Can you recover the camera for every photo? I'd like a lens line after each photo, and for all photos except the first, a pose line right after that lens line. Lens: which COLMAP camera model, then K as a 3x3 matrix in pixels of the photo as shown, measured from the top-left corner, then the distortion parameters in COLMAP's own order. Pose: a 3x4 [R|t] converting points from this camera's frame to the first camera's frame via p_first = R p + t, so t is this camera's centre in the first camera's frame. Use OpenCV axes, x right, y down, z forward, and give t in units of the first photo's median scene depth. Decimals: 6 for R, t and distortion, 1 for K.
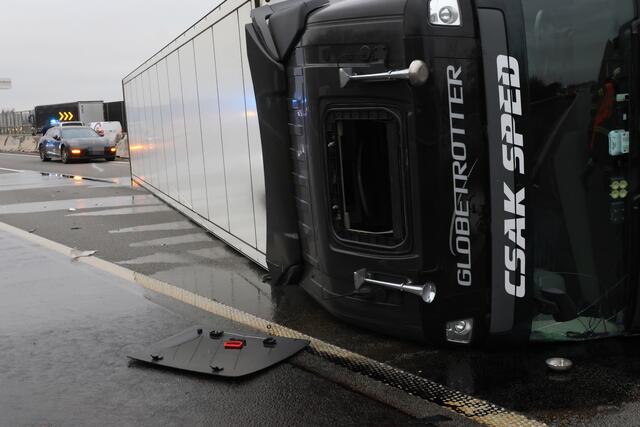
lens RADIAL K [[719.7, 0, 320.0], [0, 719.7, 213.5], [0, 0, 1]] dist [0.014137, 0.014765]
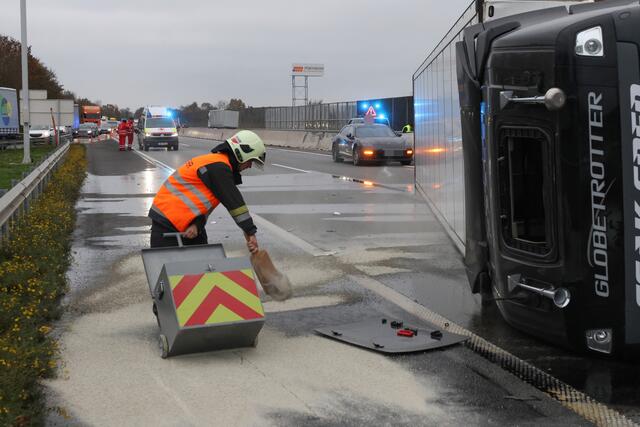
lens RADIAL K [[924.2, 0, 320.0], [0, 924.2, 213.5], [0, 0, 1]] dist [0.006176, -0.002287]
pose [[0.919299, 0.066582, -0.387887, 0.340437], [-0.076064, 0.997061, -0.009125, 0.022279], [0.386140, 0.037893, 0.921662, -0.430052]]
